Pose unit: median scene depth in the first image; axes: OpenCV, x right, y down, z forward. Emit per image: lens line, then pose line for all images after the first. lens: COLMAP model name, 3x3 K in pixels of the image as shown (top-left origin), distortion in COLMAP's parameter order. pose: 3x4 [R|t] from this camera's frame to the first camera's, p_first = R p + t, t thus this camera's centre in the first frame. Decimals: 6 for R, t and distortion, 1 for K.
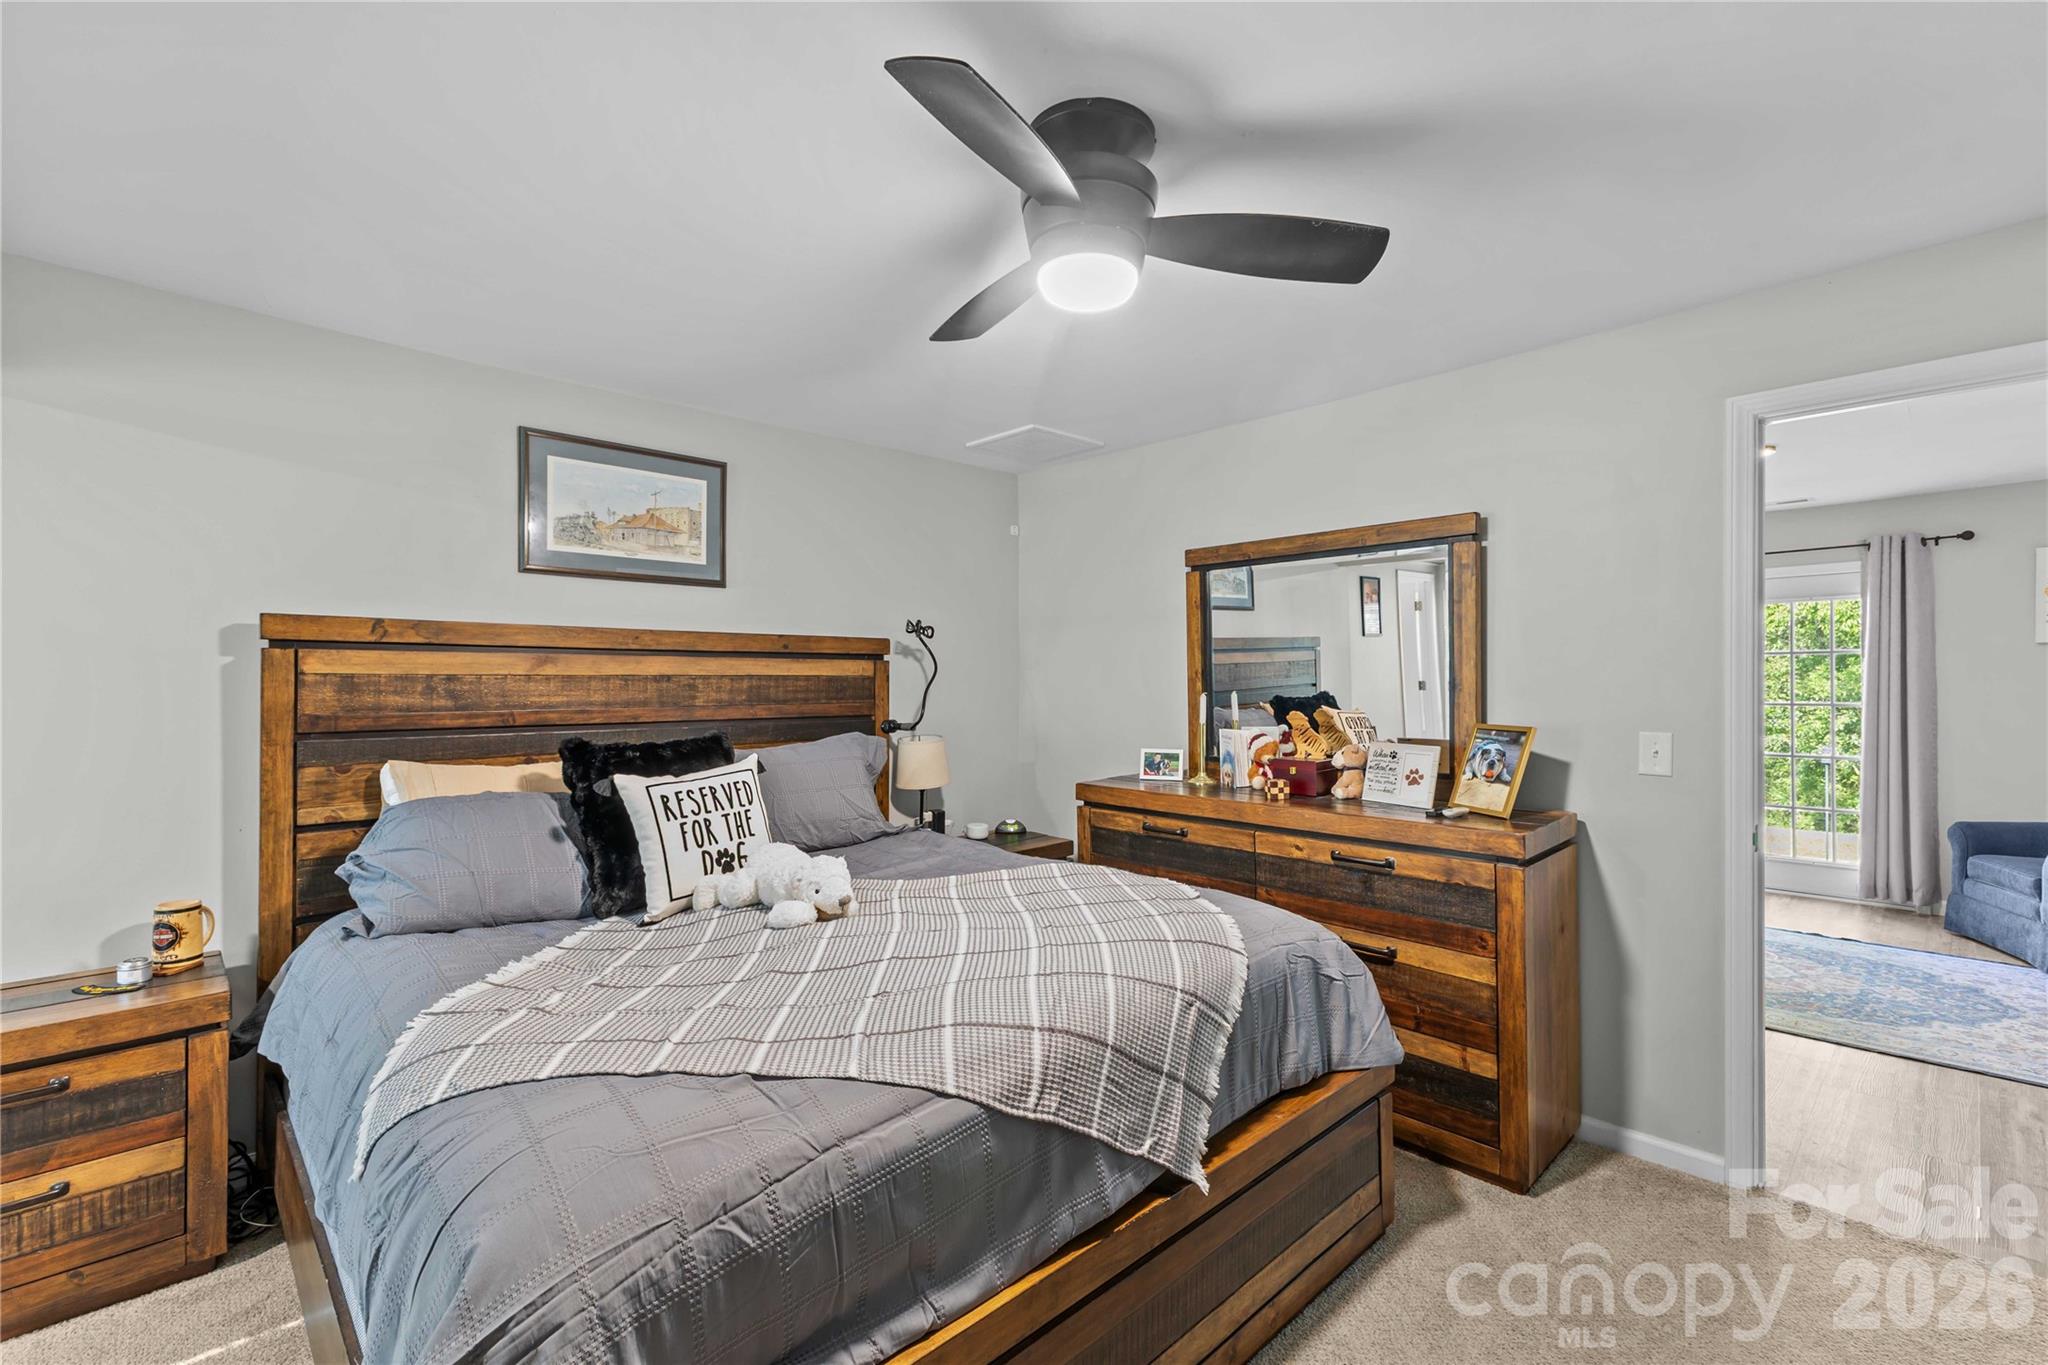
lens RADIAL K [[881.1, 0, 1023.4], [0, 881.1, 678.4], [0, 0, 1]] dist [0.007433, -0.000429]
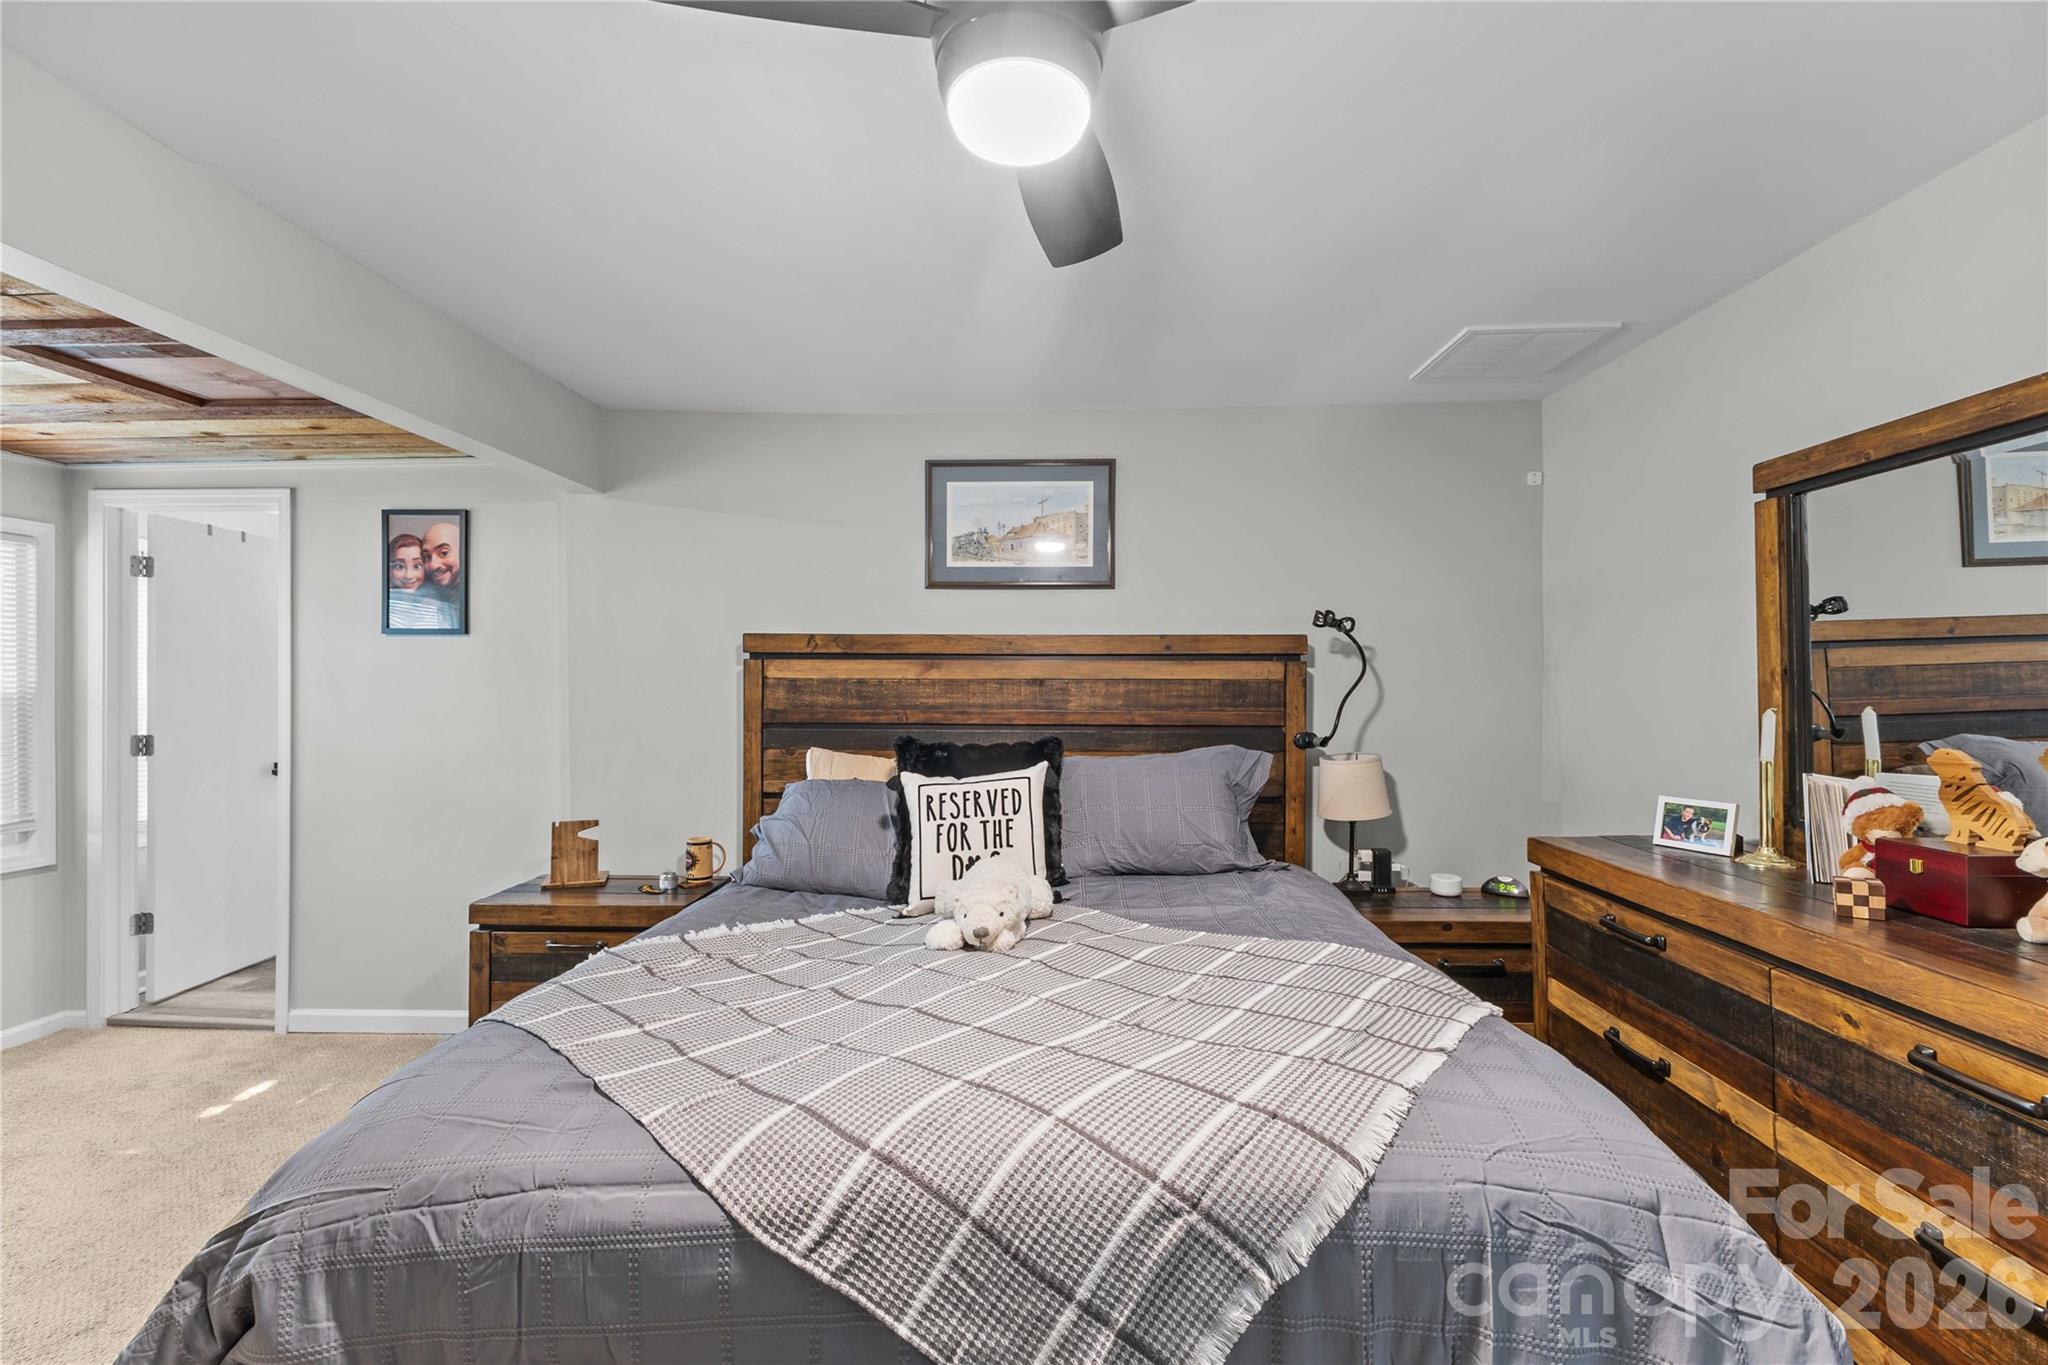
lens RADIAL K [[881.1, 0, 1021.2], [0, 881.1, 682.2], [0, 0, 1]] dist [0.007433, -0.000429]
pose [[0.697038, 0.000977, -0.717034, 0.340233], [-0.001737, 0.999998, -0.000326, 0.000371], [0.717032, 0.001473, 0.697039, 0.303270]]
